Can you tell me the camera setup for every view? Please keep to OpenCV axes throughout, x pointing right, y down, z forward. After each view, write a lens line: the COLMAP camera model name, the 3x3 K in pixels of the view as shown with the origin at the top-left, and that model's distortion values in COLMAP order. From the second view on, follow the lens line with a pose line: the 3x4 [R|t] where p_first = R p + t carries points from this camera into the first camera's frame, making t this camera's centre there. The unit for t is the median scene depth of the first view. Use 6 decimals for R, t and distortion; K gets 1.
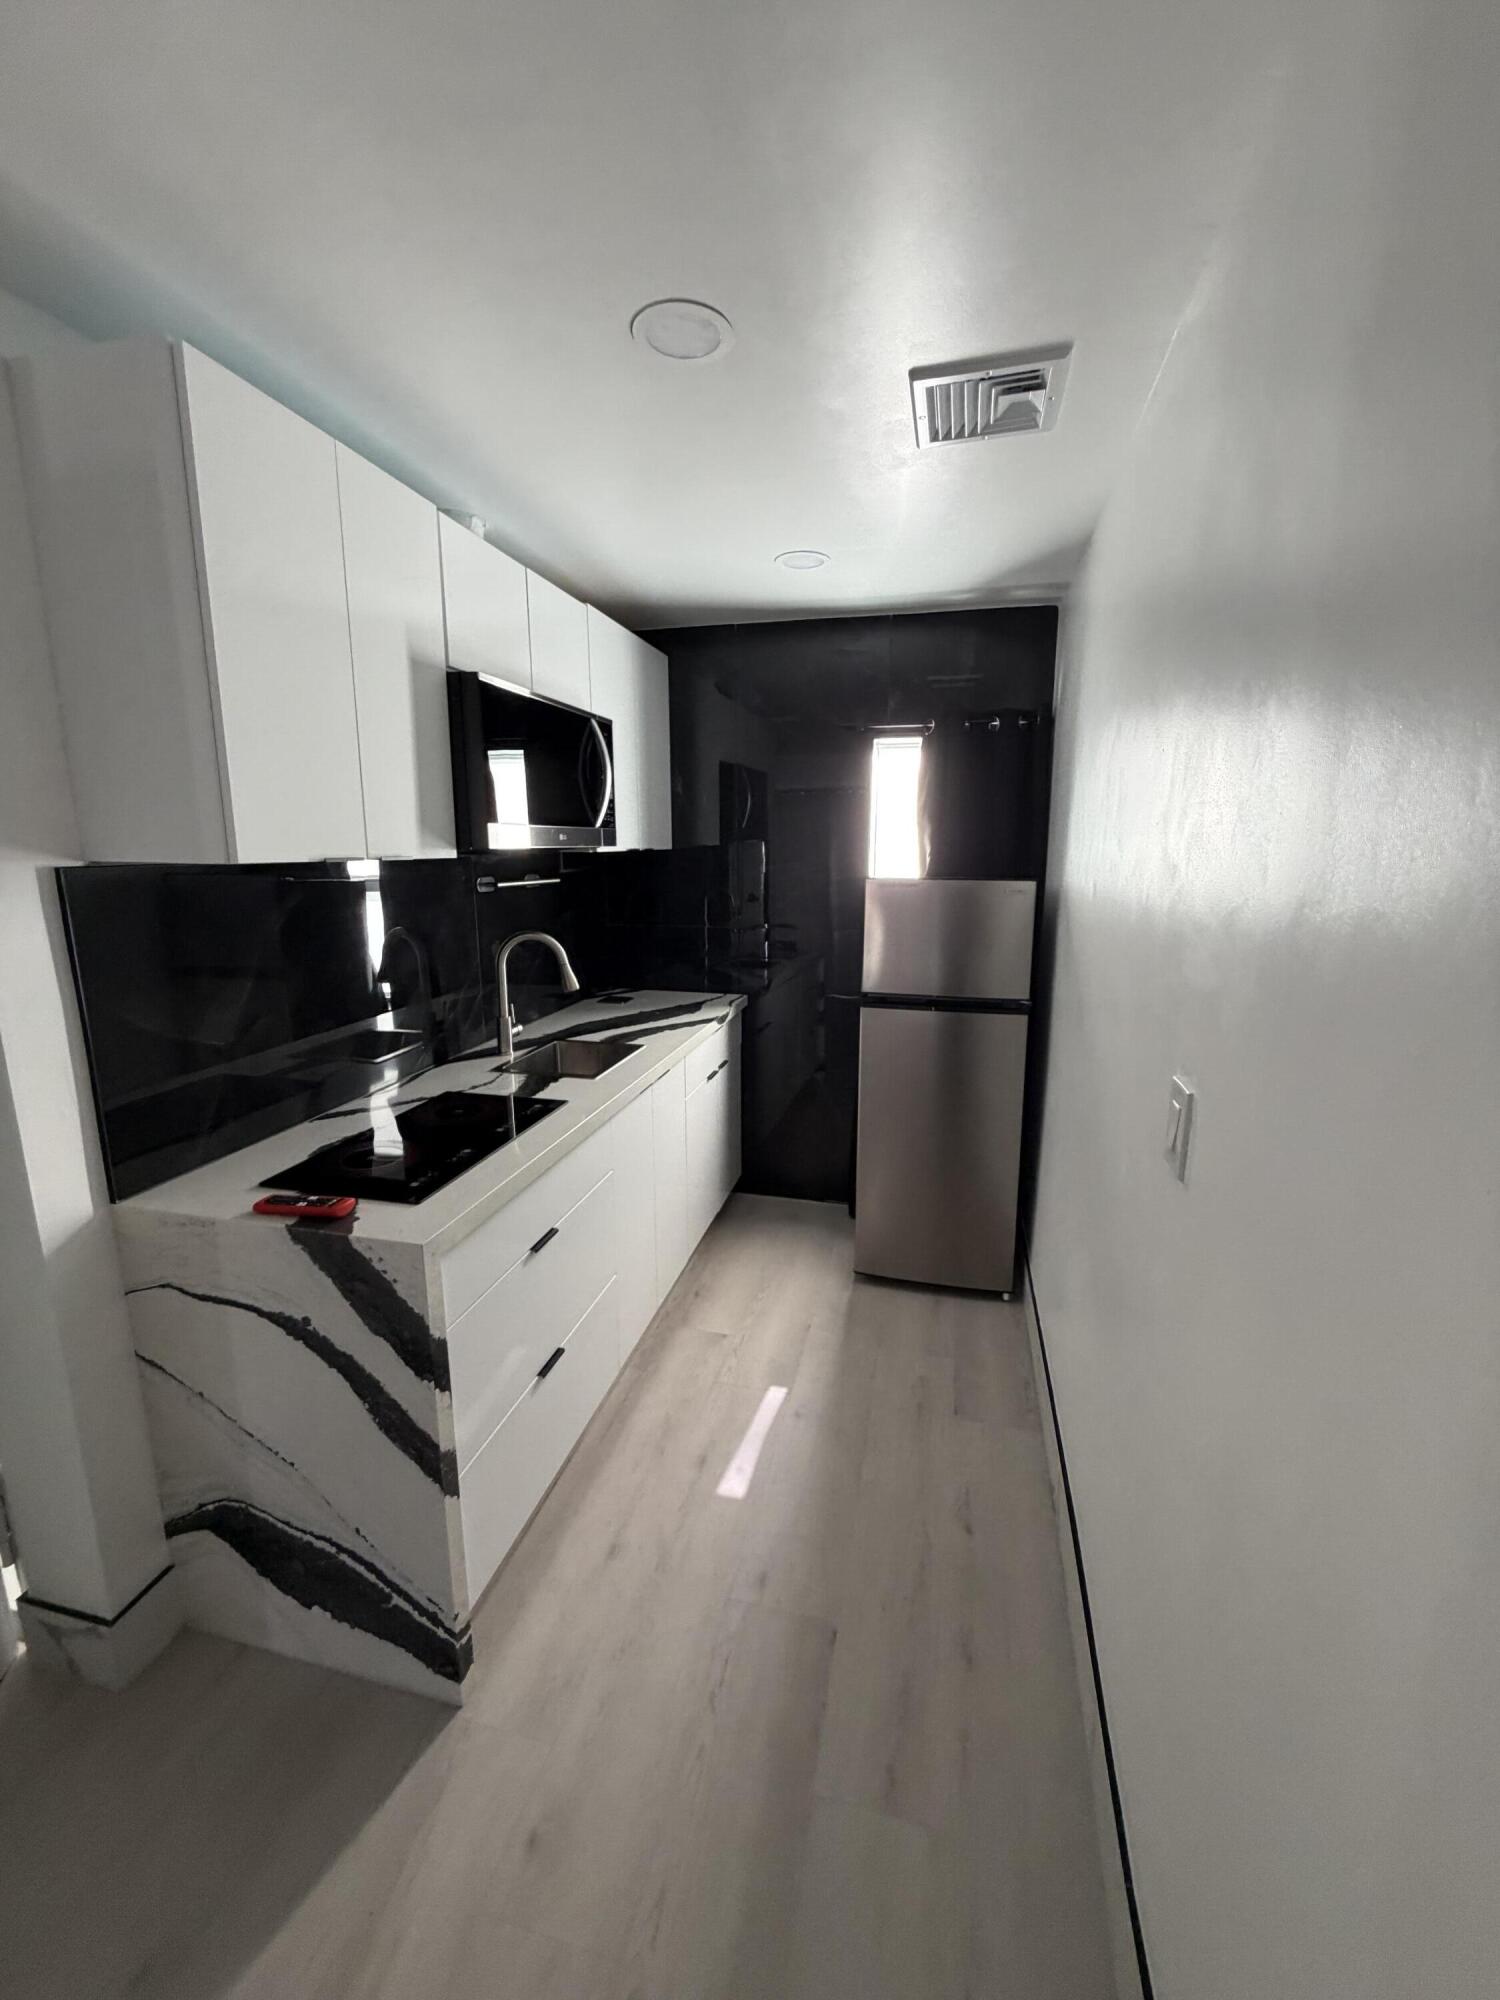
lens RADIAL K [[797.3, 0, 748.8], [0, 797.3, 999.7], [0, 0, 1]] dist [0.001035, 0.000169]
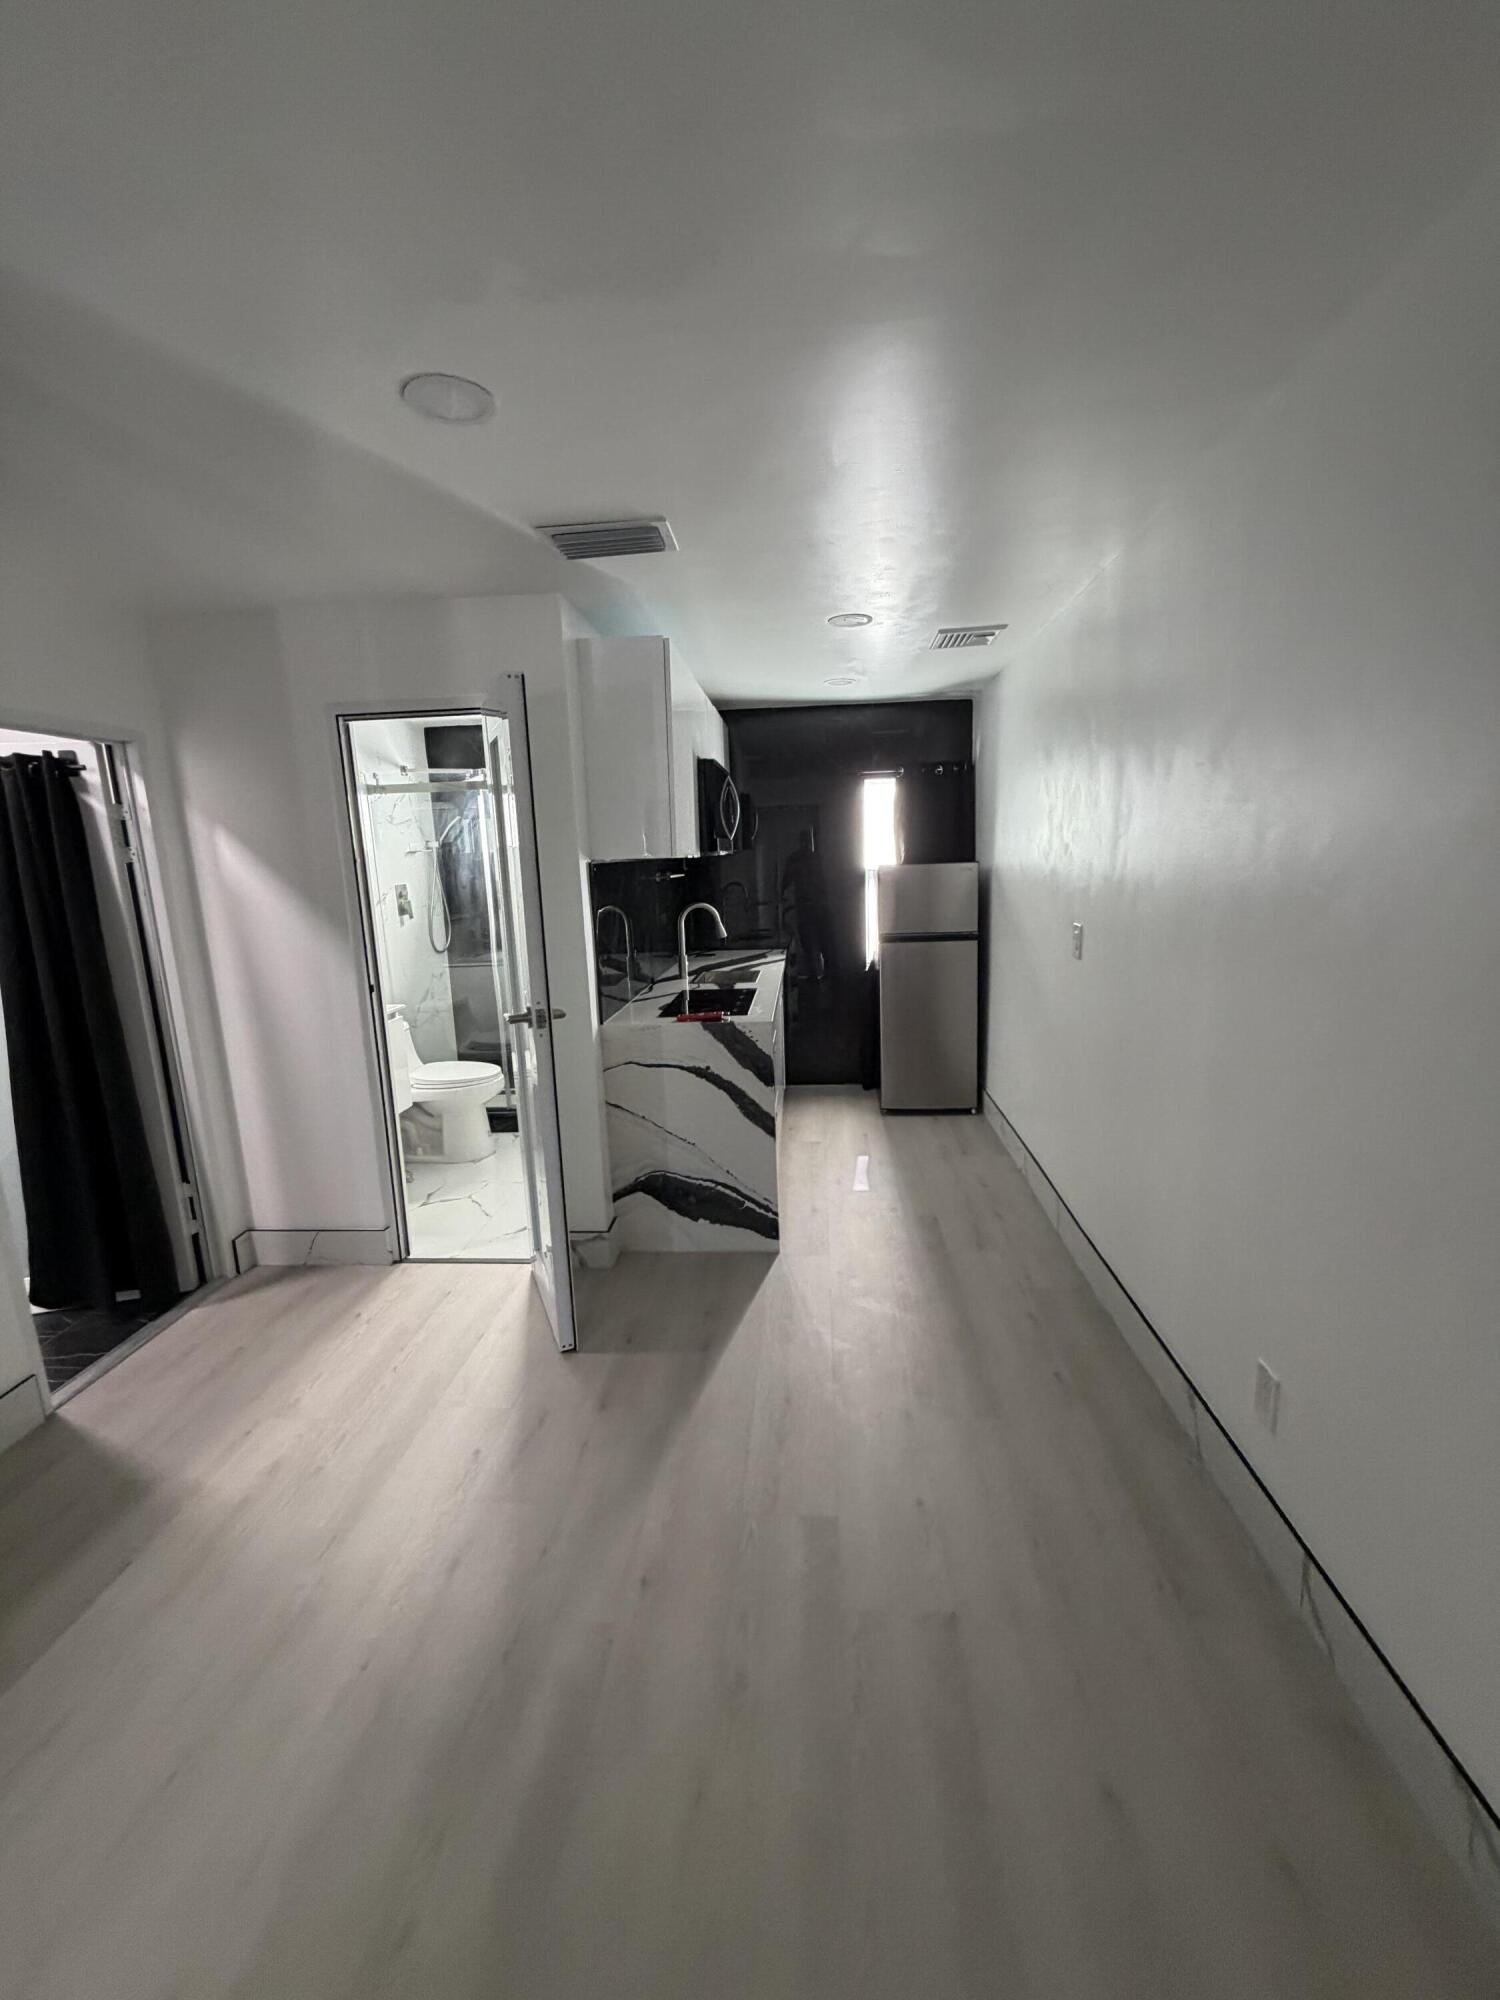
lens RADIAL K [[797.3, 0, 750.5], [0, 797.3, 1000.6], [0, 0, 1]] dist [0.001035, 0.000169]
pose [[0.985174, -0.063287, 0.159456, -0.685851], [0.065899, 0.997764, -0.011143, 0.223634], [-0.158394, 0.021485, 0.987142, -1.022269]]
